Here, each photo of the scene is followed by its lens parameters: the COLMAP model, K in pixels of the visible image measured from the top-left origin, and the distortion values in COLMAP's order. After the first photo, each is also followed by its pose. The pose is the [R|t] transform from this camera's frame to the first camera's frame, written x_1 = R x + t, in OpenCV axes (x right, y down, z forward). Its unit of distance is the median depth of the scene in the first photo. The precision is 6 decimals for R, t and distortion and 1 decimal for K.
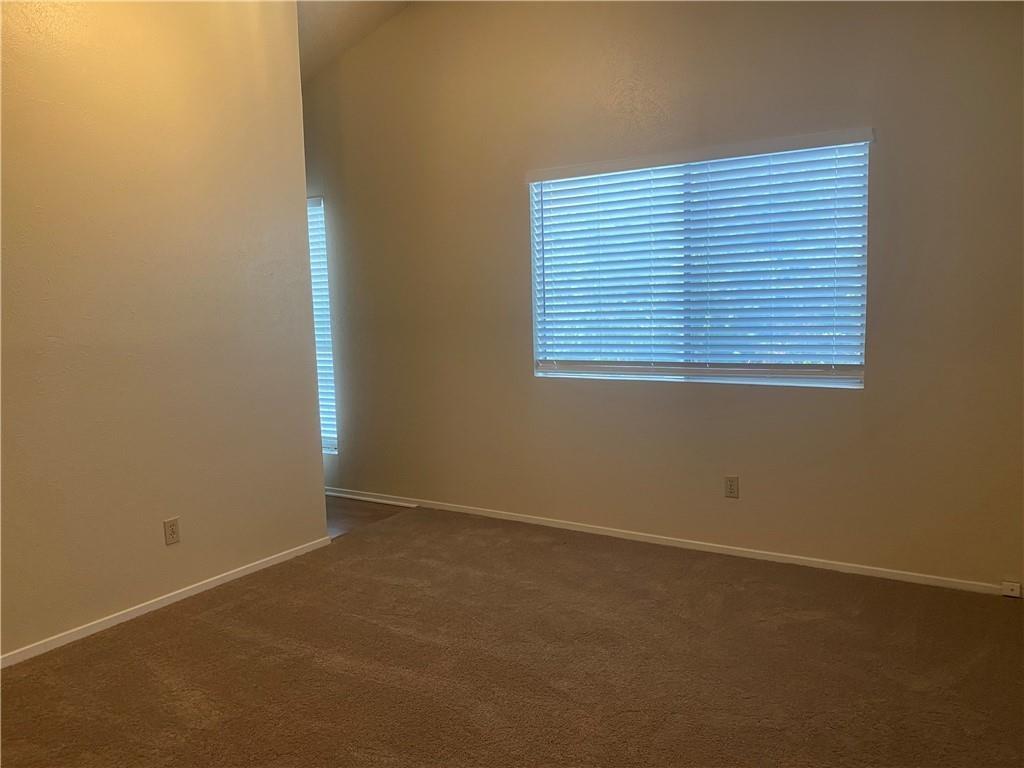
lens RADIAL K [[790.1, 0, 508.6], [0, 790.1, 380.3], [0, 0, 1]] dist [0.079939, -0.121943]
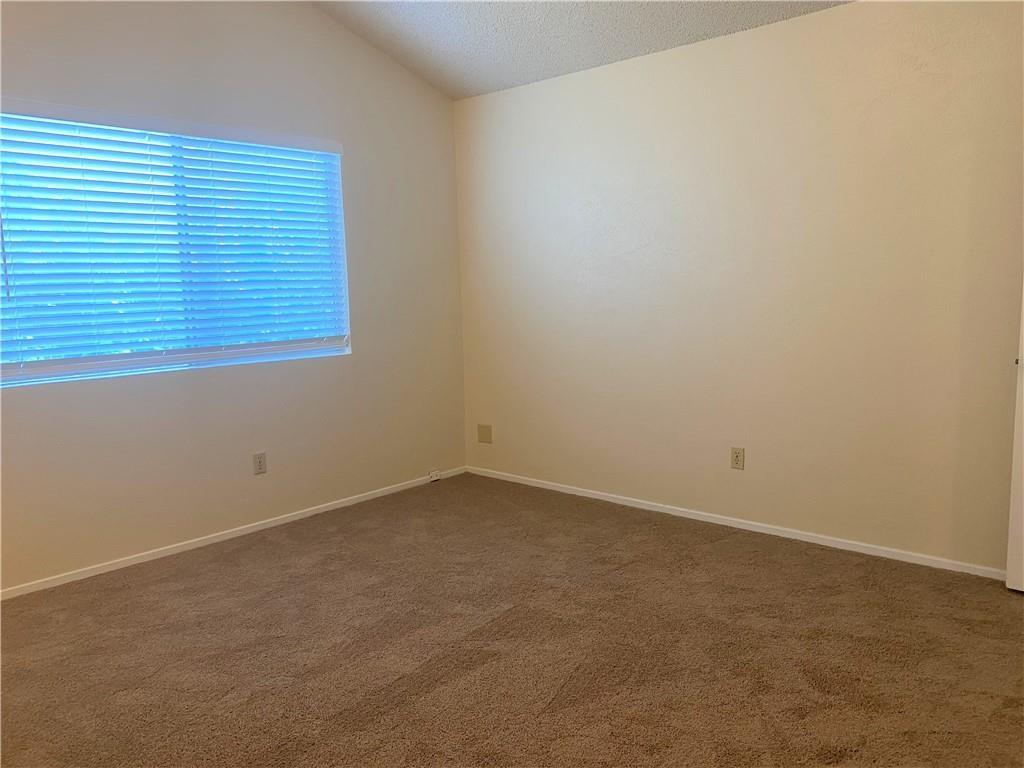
lens RADIAL K [[790.1, 0, 508.6], [0, 790.1, 380.3], [0, 0, 1]] dist [0.079939, -0.121943]
pose [[0.155933, -0.096407, 0.983052, -0.671539], [0.117737, 0.989945, 0.078408, -0.014972], [-0.980726, 0.103516, 0.165716, 0.500062]]
